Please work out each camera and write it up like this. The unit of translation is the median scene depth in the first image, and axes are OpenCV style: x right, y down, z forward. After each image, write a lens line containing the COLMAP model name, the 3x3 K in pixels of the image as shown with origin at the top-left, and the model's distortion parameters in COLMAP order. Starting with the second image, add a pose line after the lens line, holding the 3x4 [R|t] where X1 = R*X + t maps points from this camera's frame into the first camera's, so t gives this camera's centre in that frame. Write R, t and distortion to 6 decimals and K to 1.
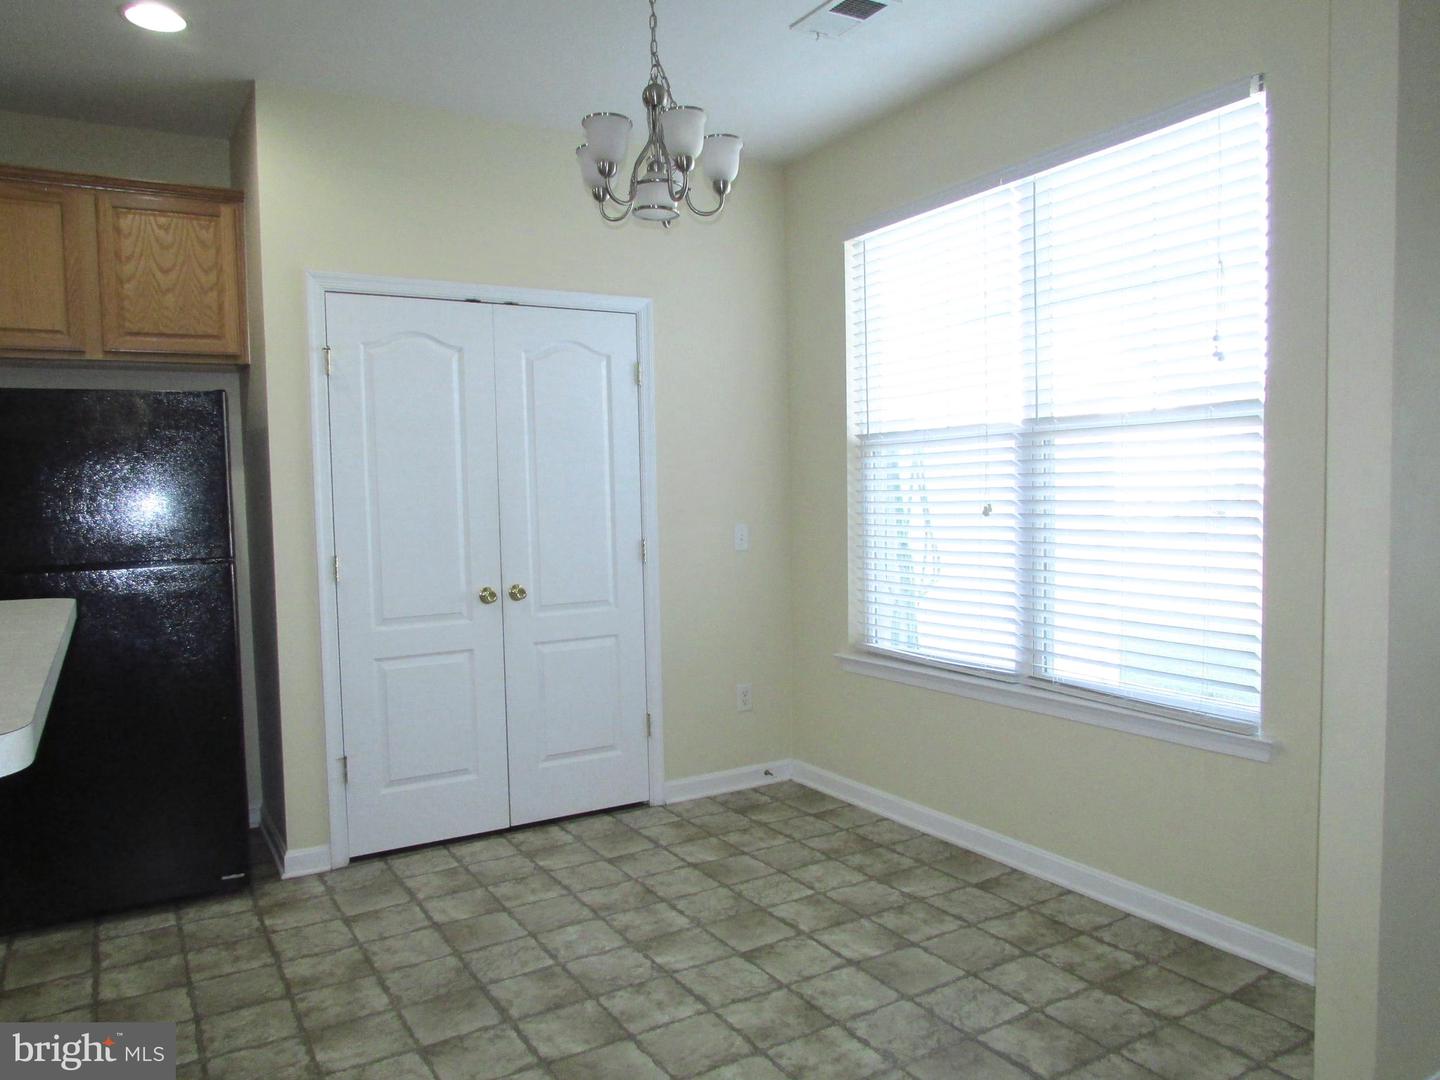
lens RADIAL K [[1037.6, 0, 720.0], [0, 1037.6, 540.0], [0, 0, 1]] dist [-0.009483, -0.007862]
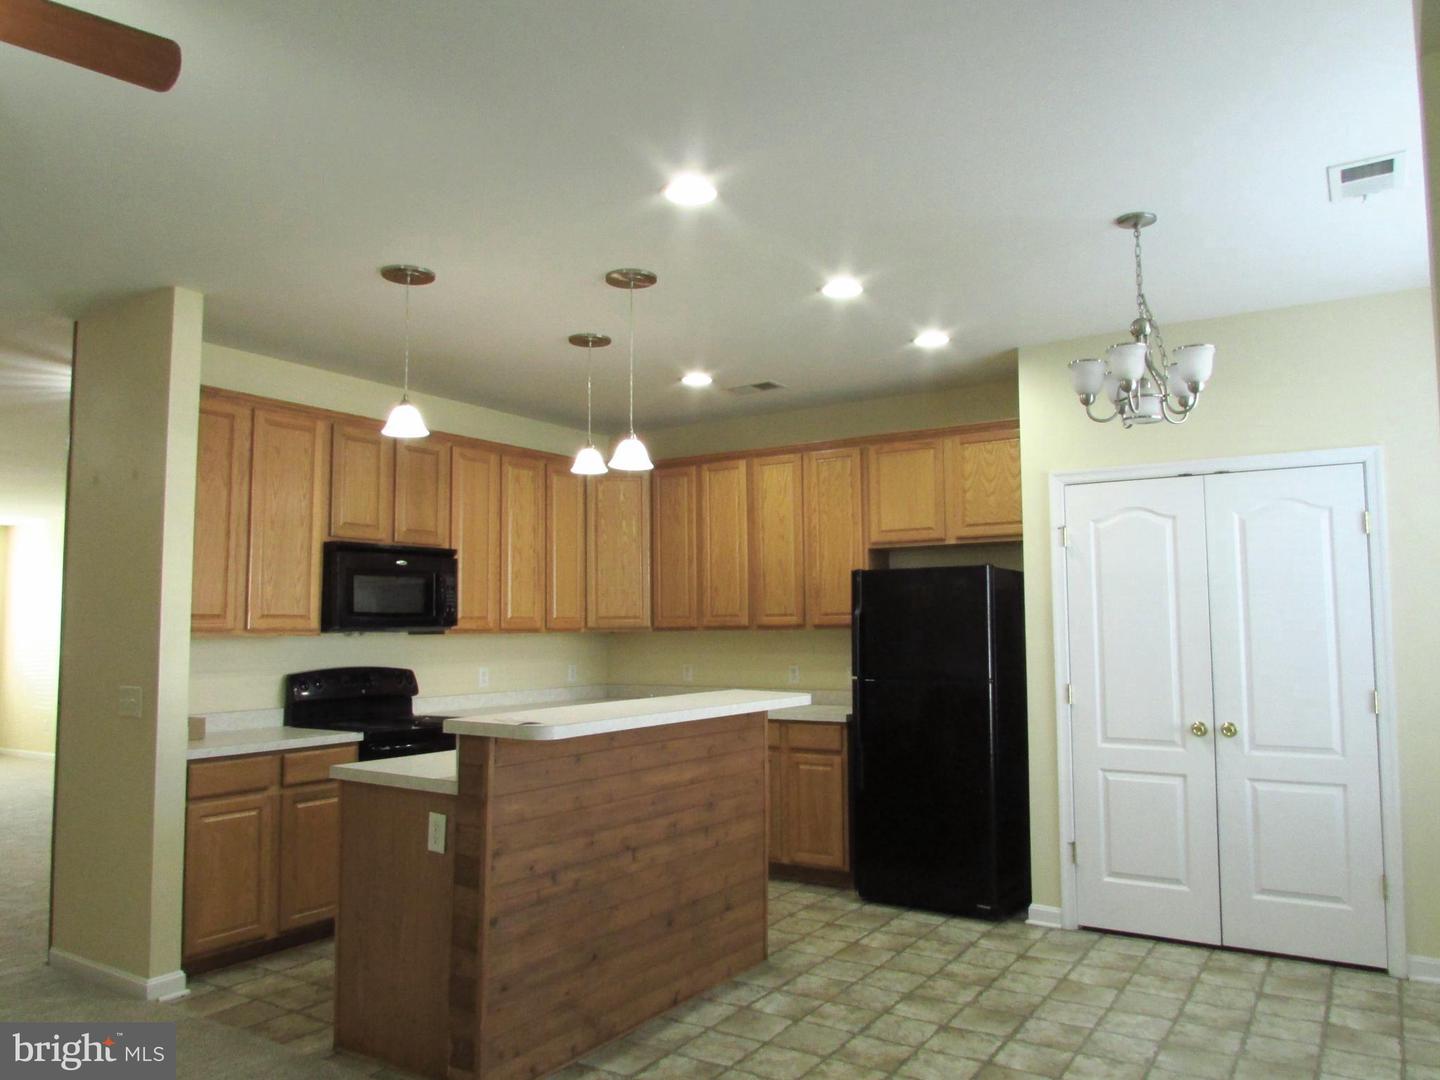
lens RADIAL K [[1037.6, 0, 720.0], [0, 1037.6, 540.0], [0, 0, 1]] dist [-0.009483, -0.007862]
pose [[0.446017, -0.051798, -0.893525, 0.612061], [-0.050329, 0.995293, -0.082820, -0.035030], [0.893609, 0.081910, 0.441310, 0.012400]]
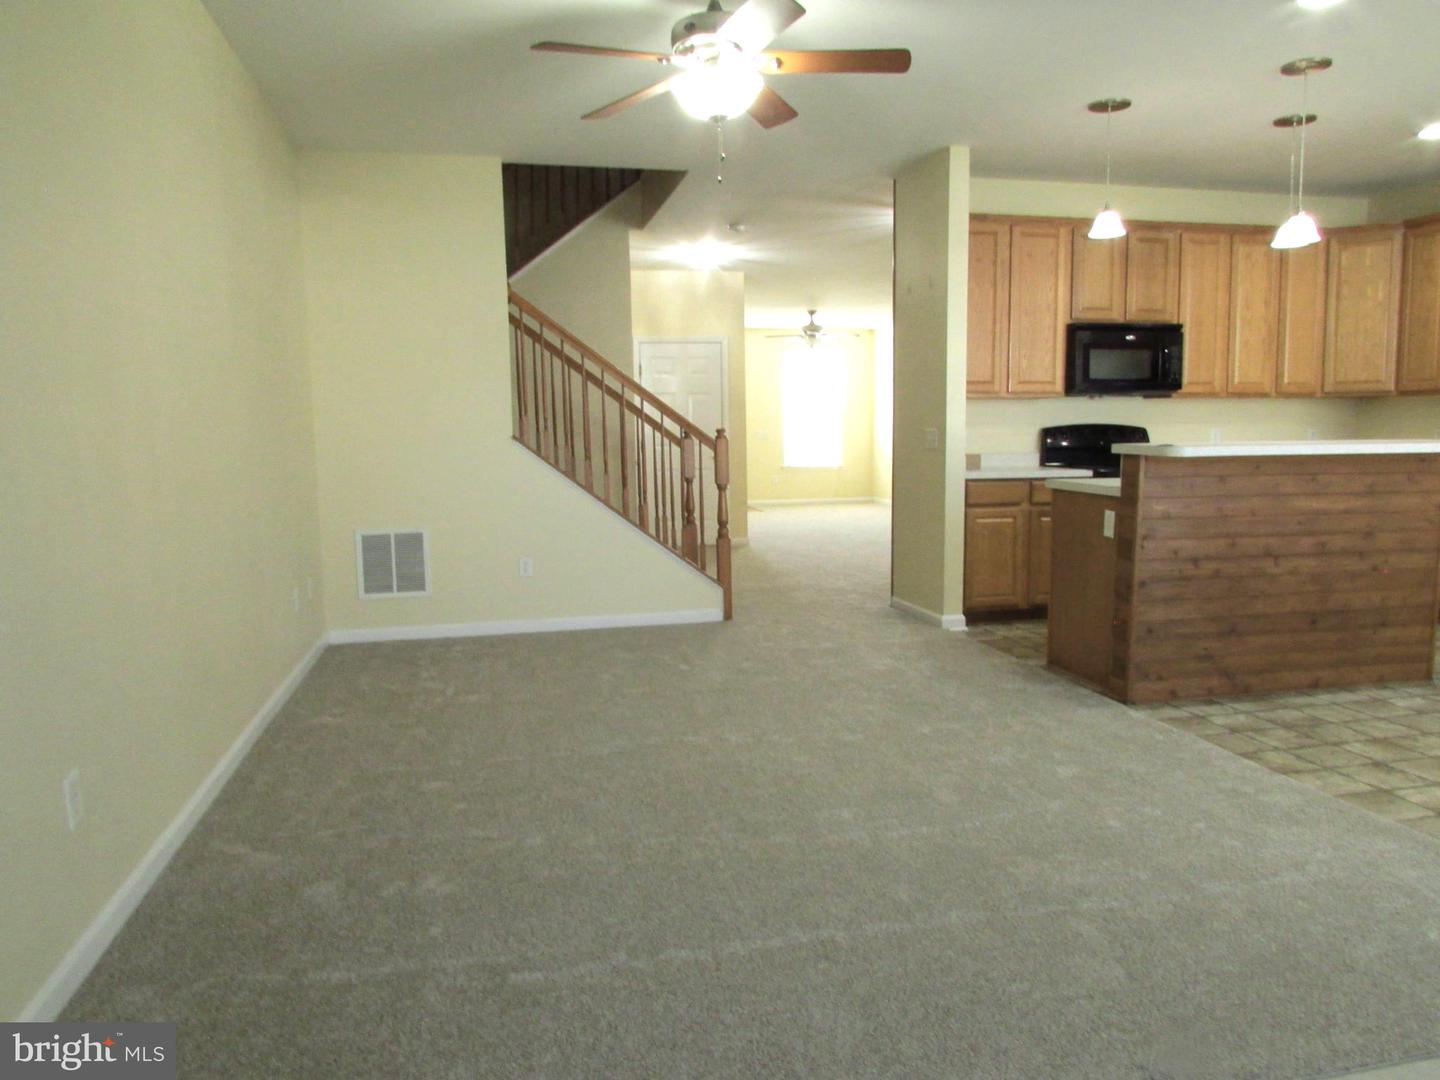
lens RADIAL K [[1037.6, 0, 720.0], [0, 1037.6, 540.0], [0, 0, 1]] dist [-0.009483, -0.007862]
pose [[-0.293707, 0.134839, -0.946338, 1.047278], [-0.033989, 0.987902, 0.151310, -0.002783], [0.955291, 0.076606, -0.285570, 0.116995]]
